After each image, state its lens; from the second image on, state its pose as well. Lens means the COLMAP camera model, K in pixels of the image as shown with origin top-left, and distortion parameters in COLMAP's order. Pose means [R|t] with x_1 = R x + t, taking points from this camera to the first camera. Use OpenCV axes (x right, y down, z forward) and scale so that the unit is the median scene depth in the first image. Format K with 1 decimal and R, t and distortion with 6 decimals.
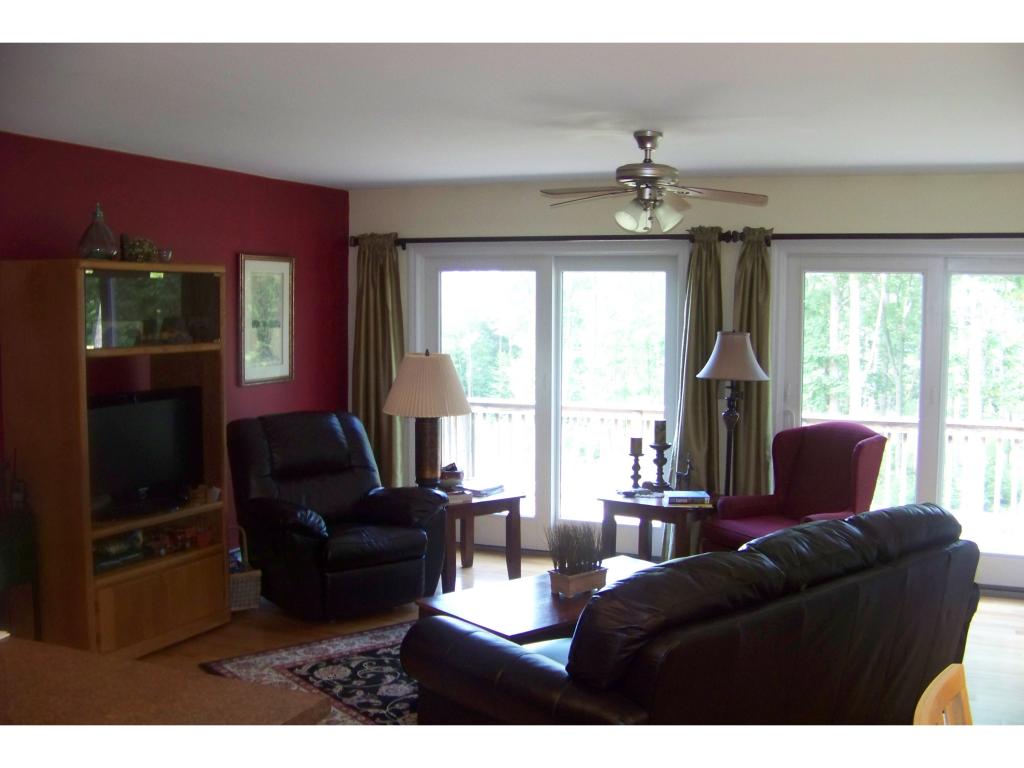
lens RADIAL K [[1072.3, 0, 512.0], [0, 1072.3, 384.0], [0, 0, 1]] dist [-0.266829, 0.331348]
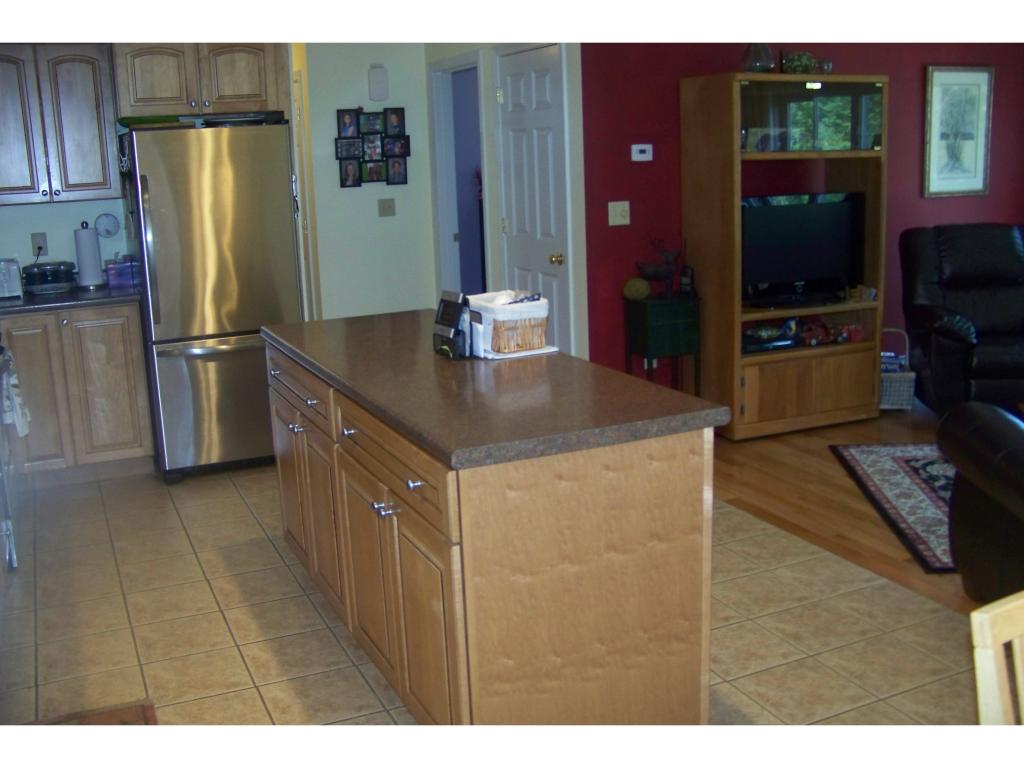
lens RADIAL K [[1072.3, 0, 512.0], [0, 1072.3, 384.0], [0, 0, 1]] dist [-0.266829, 0.331348]
pose [[0.723355, 0.114078, -0.680987, 0.191398], [-0.009268, 0.987773, 0.155626, 0.035769], [0.690414, -0.106262, 0.715568, -0.014433]]
